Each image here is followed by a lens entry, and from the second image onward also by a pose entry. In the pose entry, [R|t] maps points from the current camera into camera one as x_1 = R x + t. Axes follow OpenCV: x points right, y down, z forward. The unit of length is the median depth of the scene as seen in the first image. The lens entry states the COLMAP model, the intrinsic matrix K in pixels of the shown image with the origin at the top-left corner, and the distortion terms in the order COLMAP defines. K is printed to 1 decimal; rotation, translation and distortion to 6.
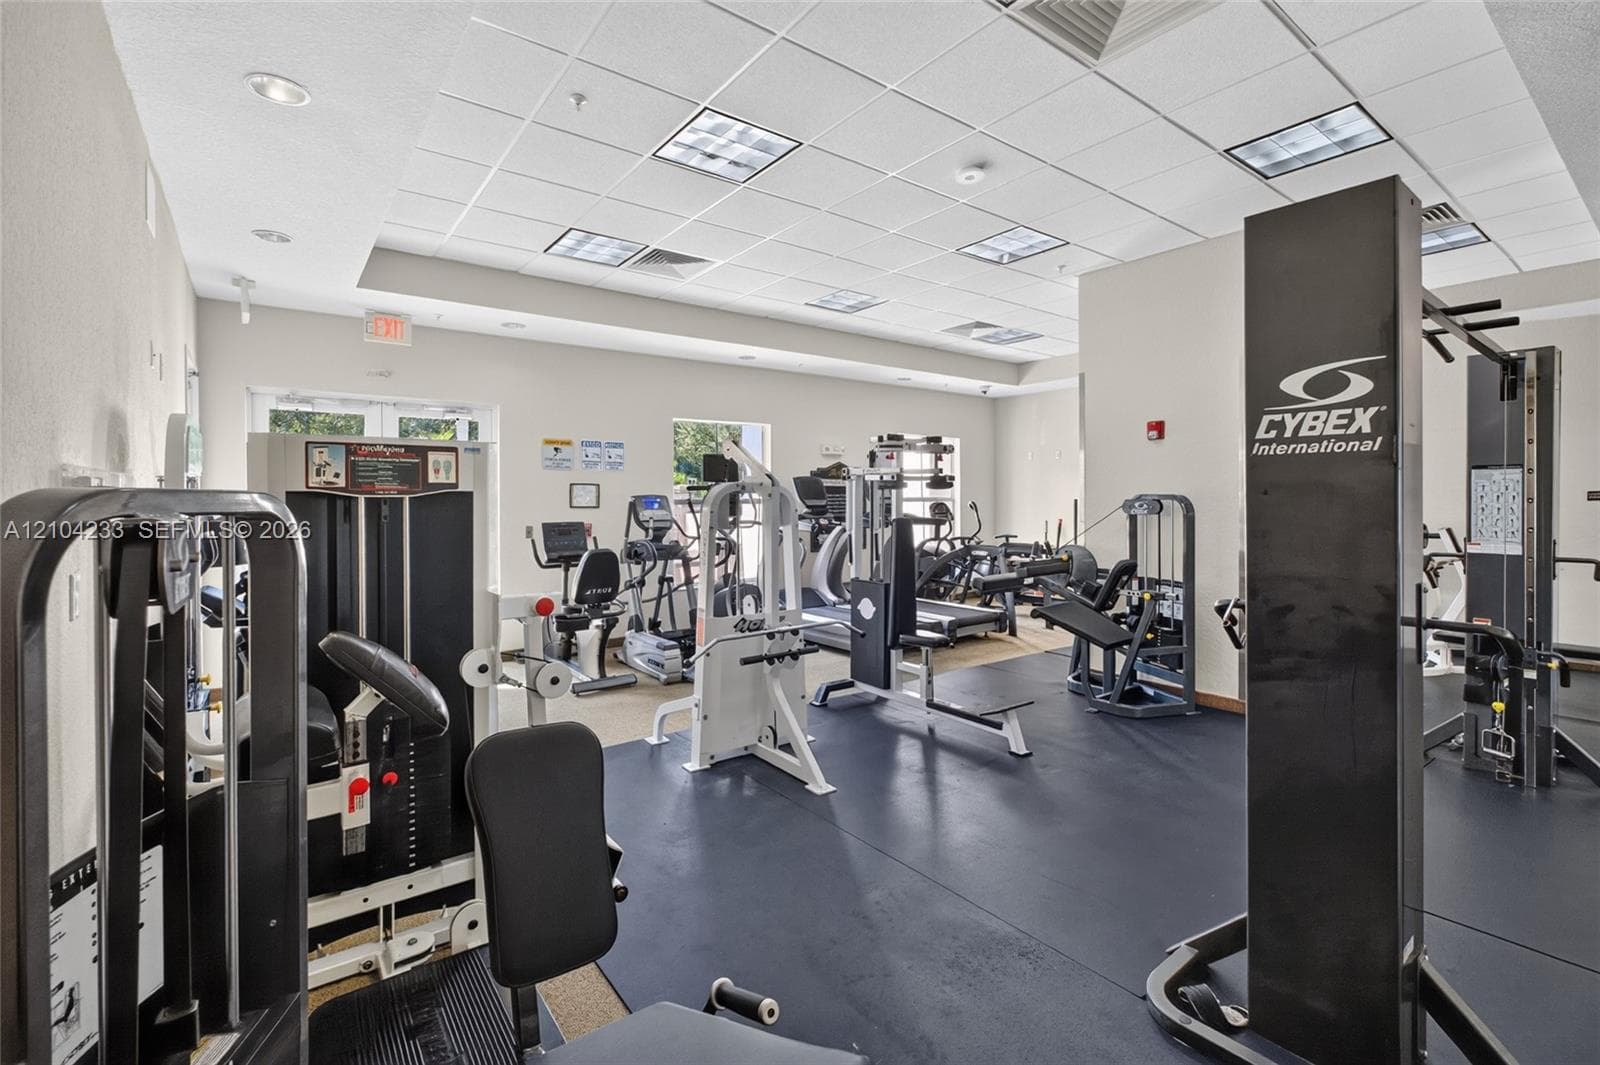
lens RADIAL K [[708.8, 0, 798.7], [0, 708.8, 501.7], [0, 0, 1]] dist [-0.001816, -0.000237]
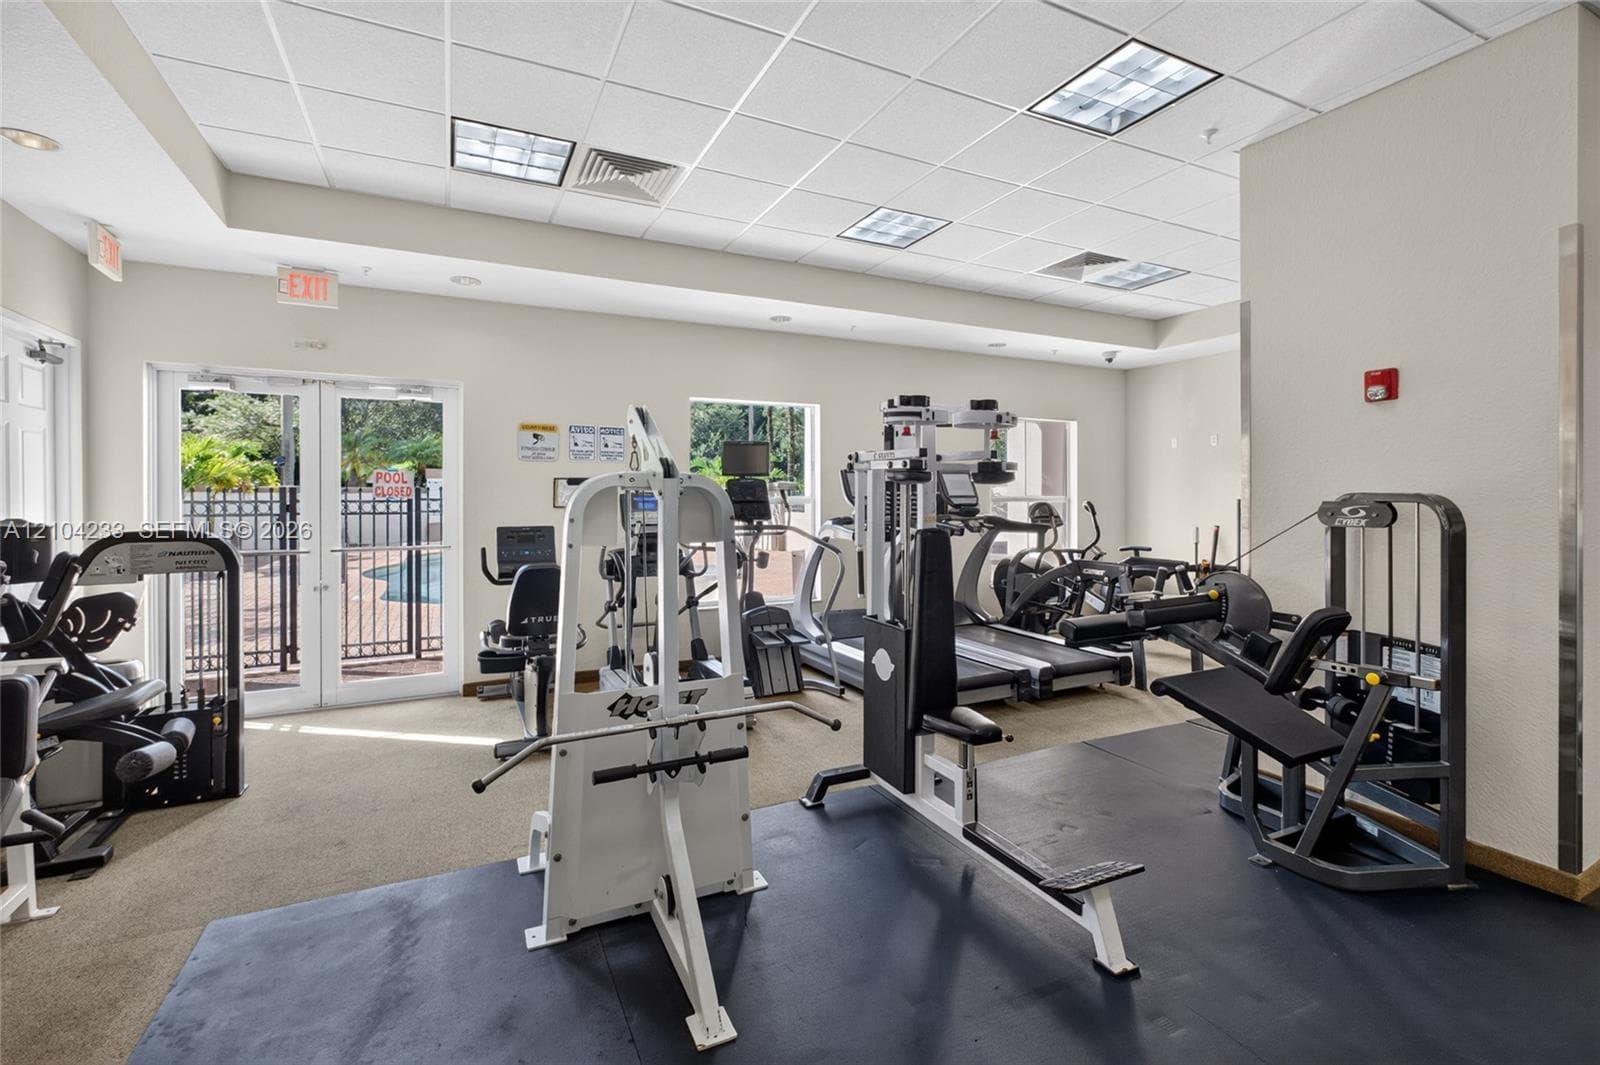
lens RADIAL K [[708.8, 0, 794.1], [0, 708.8, 496.3], [0, 0, 1]] dist [-0.001816, -0.000237]
pose [[0.981398, 0.002833, -0.191965, 0.132714], [-0.003670, 0.999985, -0.004009, -0.002732], [0.191951, 0.004639, 0.981394, 0.318032]]
